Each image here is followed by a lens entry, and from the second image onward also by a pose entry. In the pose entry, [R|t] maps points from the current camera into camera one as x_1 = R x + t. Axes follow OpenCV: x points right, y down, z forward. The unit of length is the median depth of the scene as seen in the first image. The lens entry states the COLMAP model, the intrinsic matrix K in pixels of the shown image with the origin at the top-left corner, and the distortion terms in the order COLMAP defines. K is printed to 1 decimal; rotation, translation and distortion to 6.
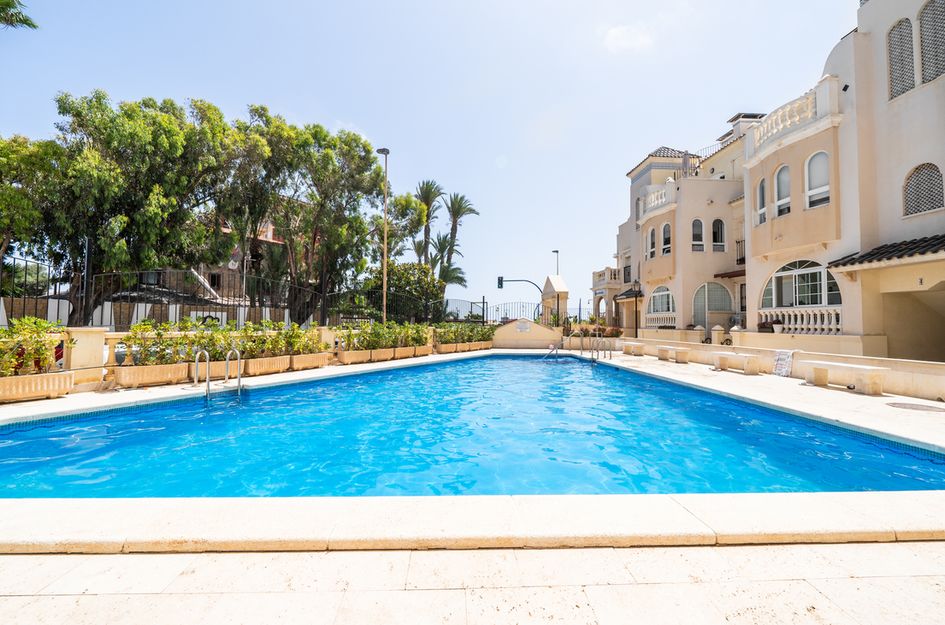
lens RADIAL K [[411.7, 0, 457.9], [0, 411.7, 308.2], [0, 0, 1]] dist [-0.000280, 0.000127]
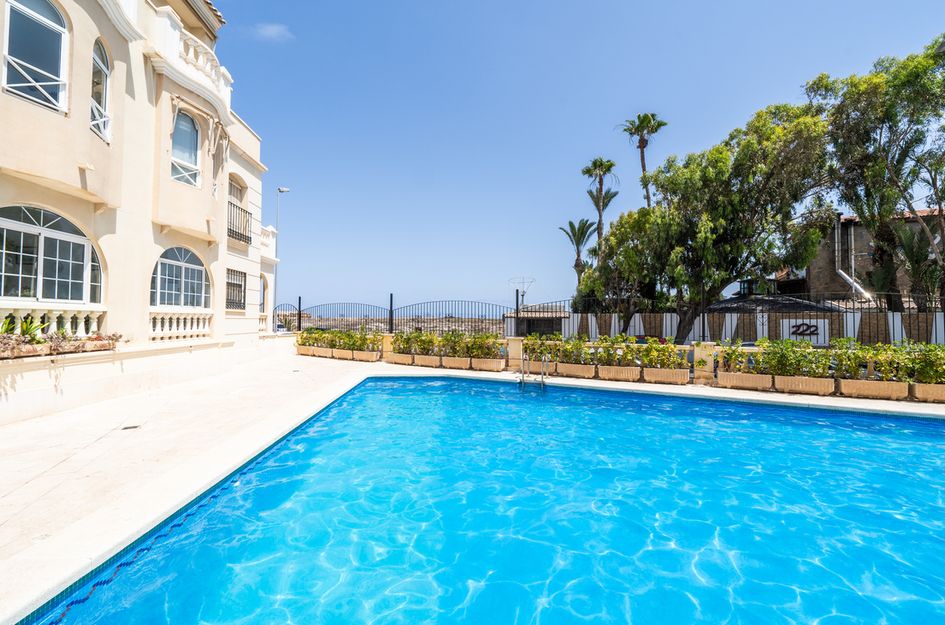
lens RADIAL K [[393.2, 0, 472.5], [0, 393.2, 312.5], [0, 0, 1]] dist [-0.009437, -0.000140]
pose [[0.025290, -0.030460, -0.999216, 0.317842], [0.032441, 0.999034, -0.029633, -0.006537], [0.999154, -0.031667, 0.026253, 0.277629]]
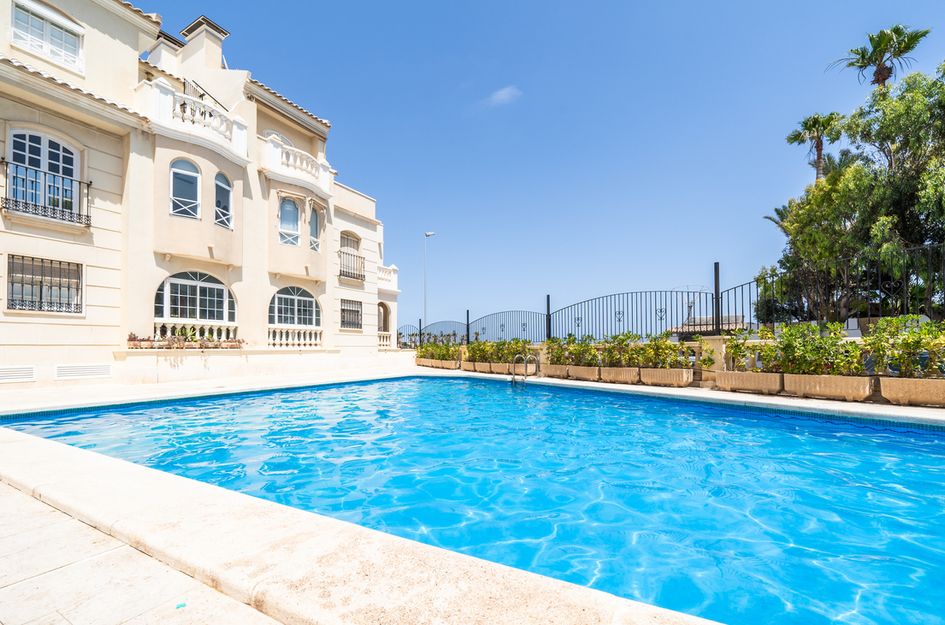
lens RADIAL K [[409.0, 0, 484.2], [0, 409.0, 342.5], [0, 0, 1]] dist [-0.002379, -0.000758]
pose [[-0.512716, -0.022485, -0.858264, 0.307800], [0.044055, 0.997651, -0.052454, 0.046692], [0.857427, -0.064705, -0.510521, 0.610814]]
